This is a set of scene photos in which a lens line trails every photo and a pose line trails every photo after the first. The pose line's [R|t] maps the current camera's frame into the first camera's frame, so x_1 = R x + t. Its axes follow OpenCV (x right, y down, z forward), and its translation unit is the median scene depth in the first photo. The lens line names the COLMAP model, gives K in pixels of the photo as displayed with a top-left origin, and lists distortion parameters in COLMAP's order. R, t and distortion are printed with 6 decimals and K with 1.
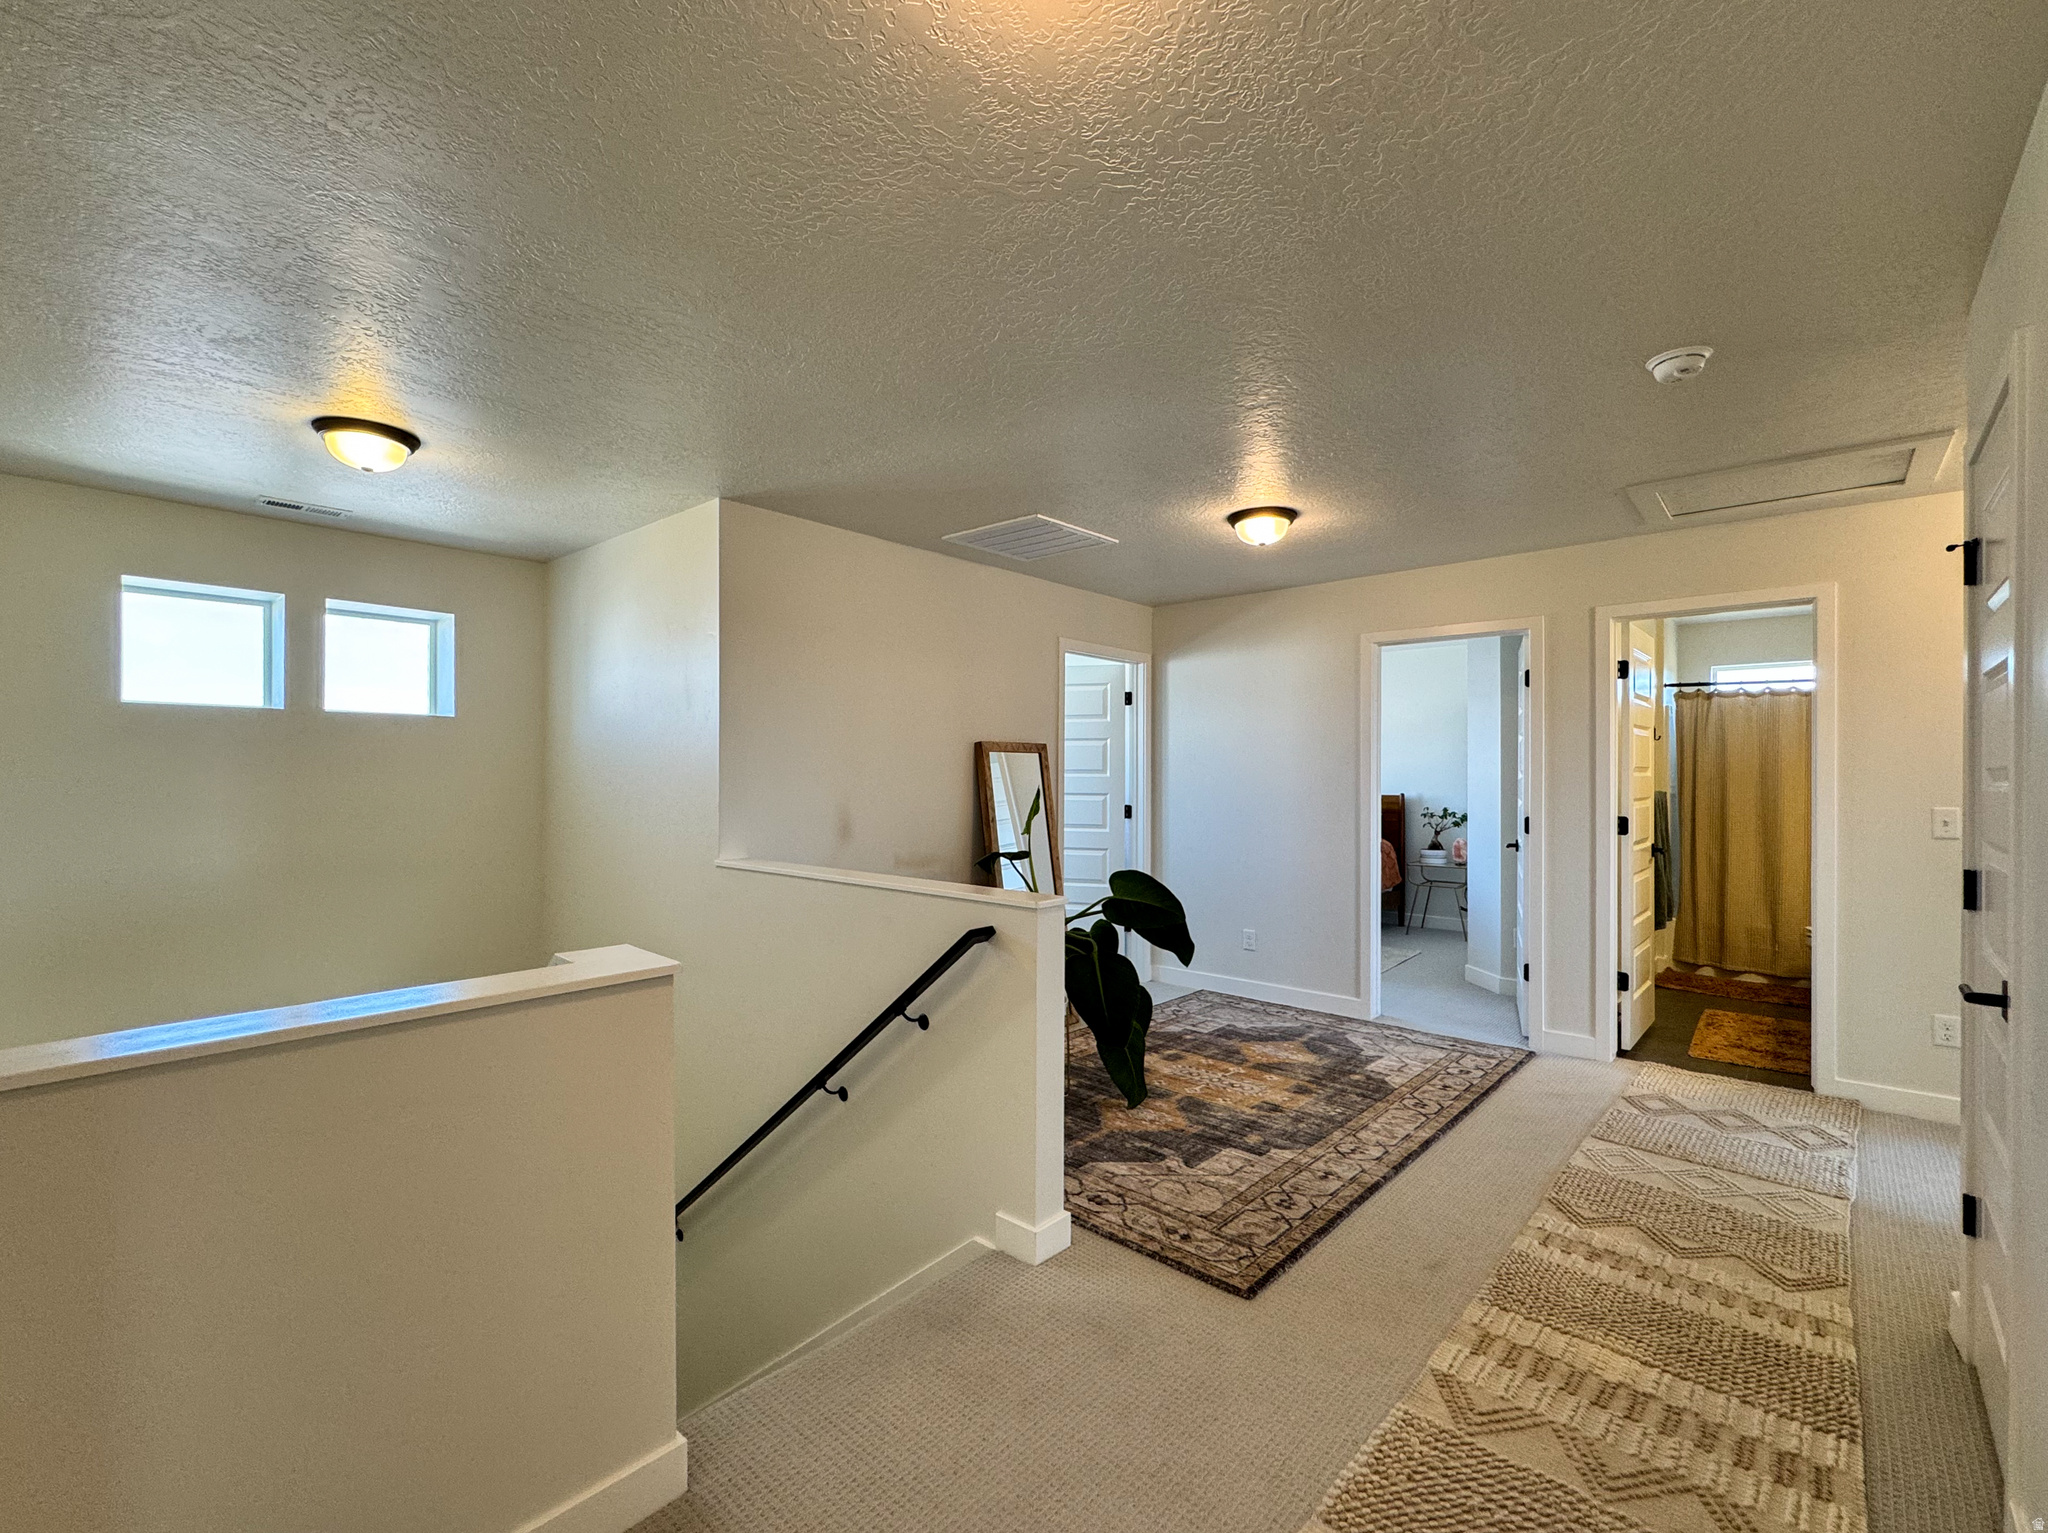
lens RADIAL K [[843.4, 0, 1021.7], [0, 843.4, 765.0], [0, 0, 1]] dist [-0.002360, -0.000336]
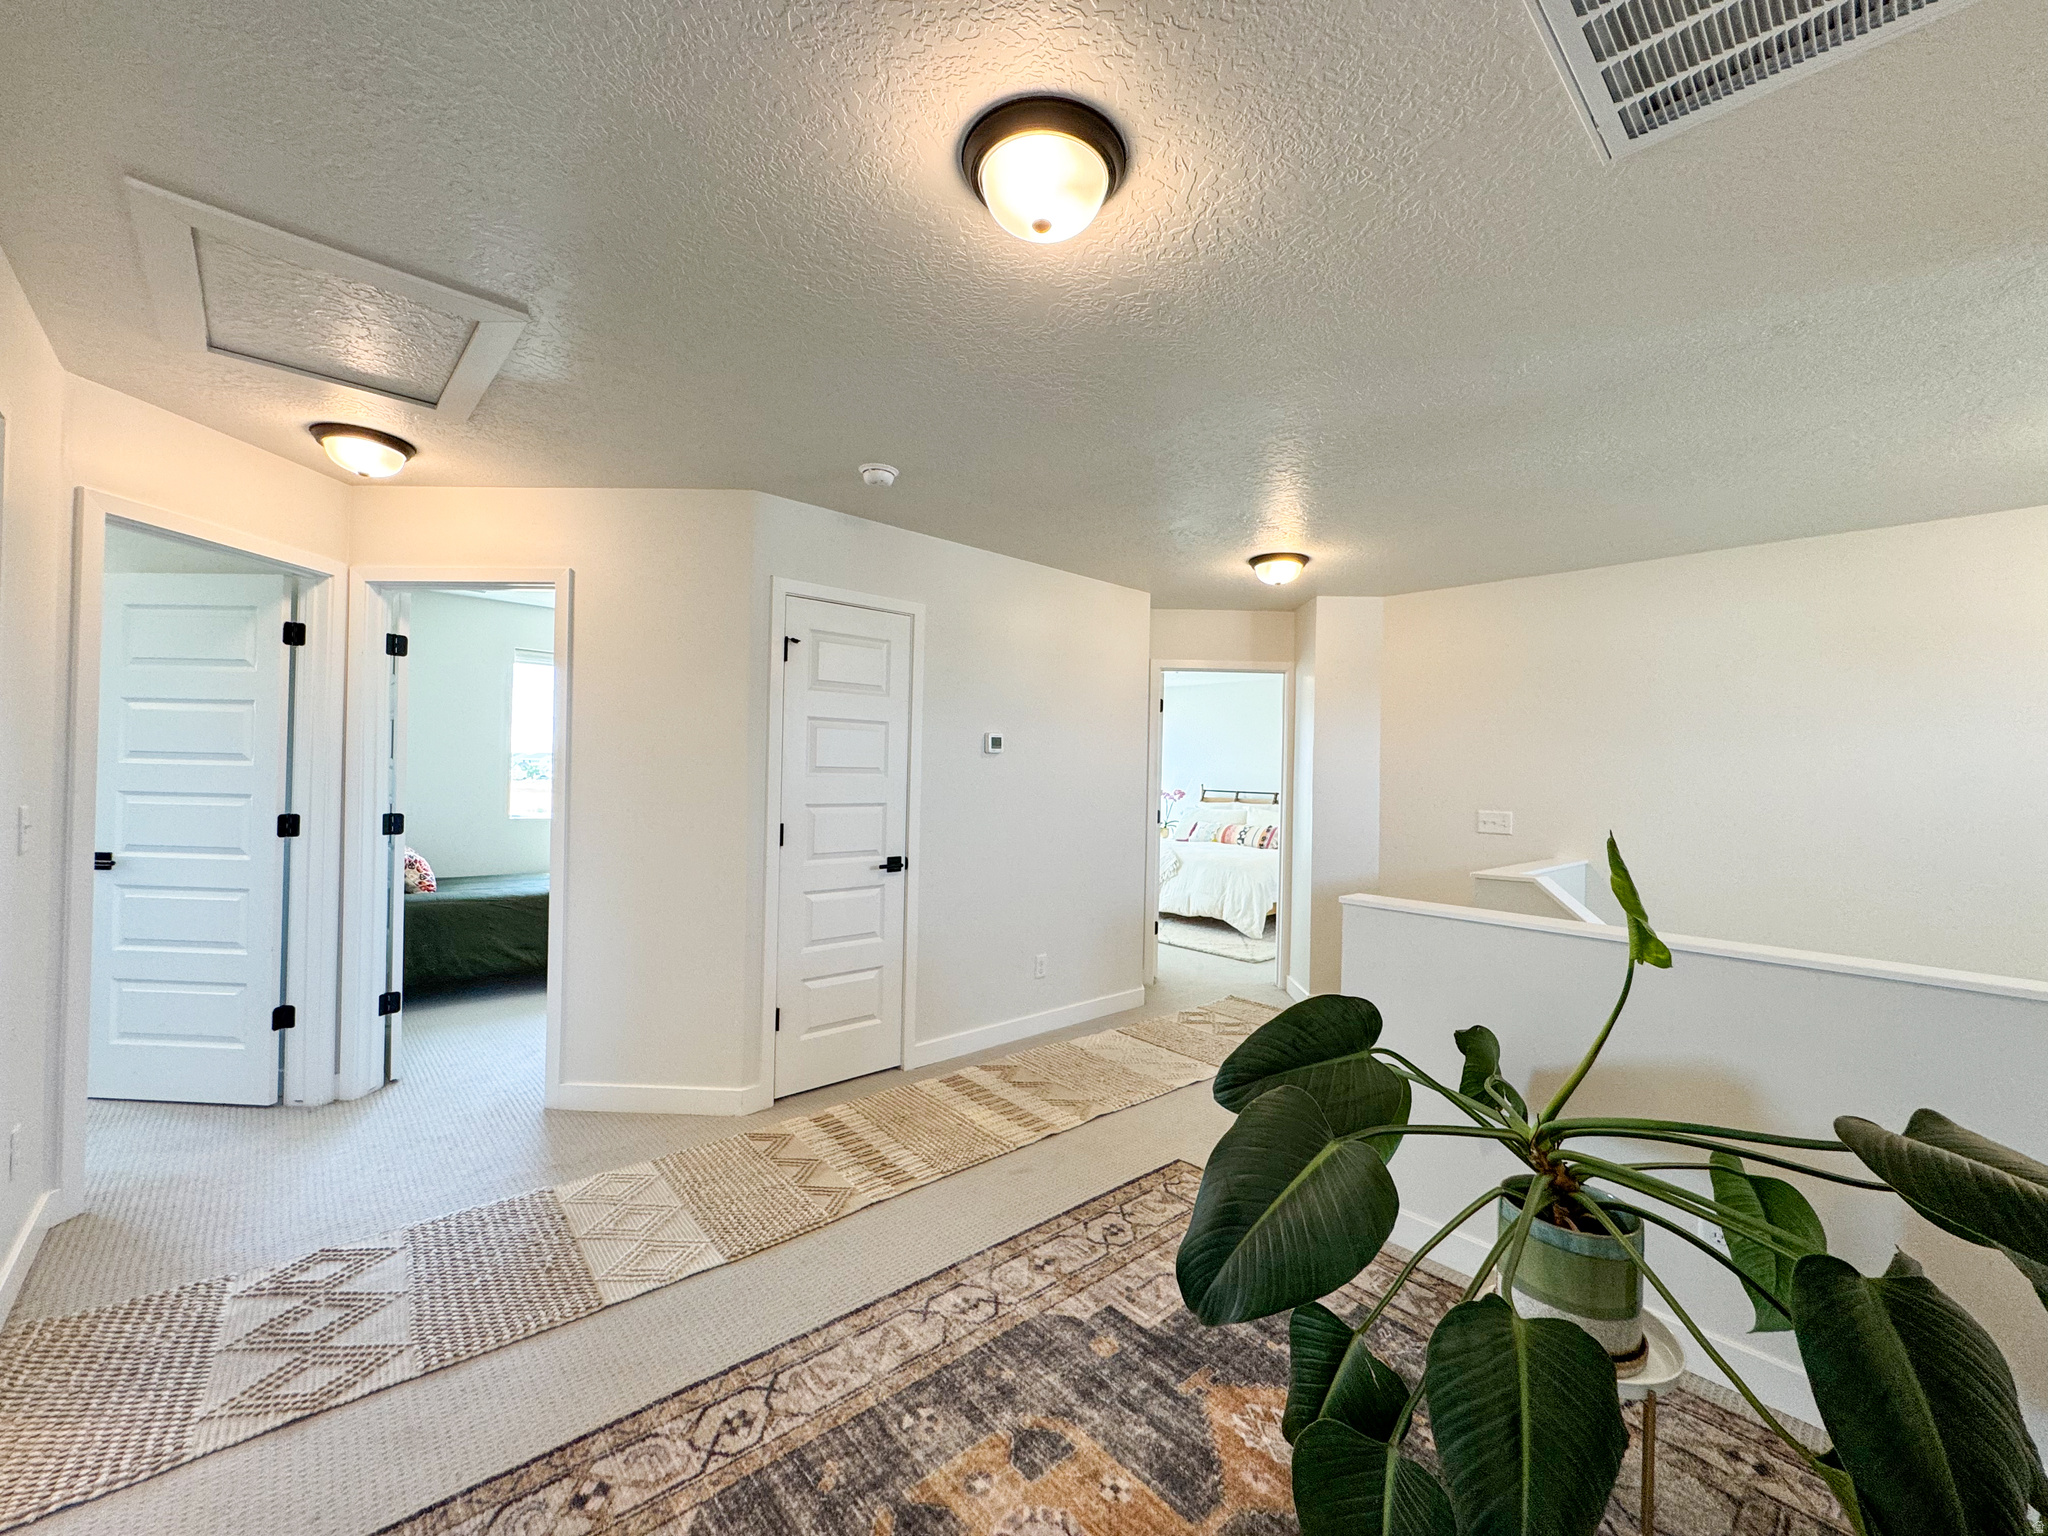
lens RADIAL K [[843.4, 0, 1021.7], [0, 843.4, 766.5], [0, 0, 1]] dist [-0.002360, -0.000336]
pose [[-0.996705, -0.024994, 0.077164, 0.299826], [-0.026089, 0.999572, -0.013211, 0.010203], [-0.076801, -0.015181, -0.996931, 1.653483]]
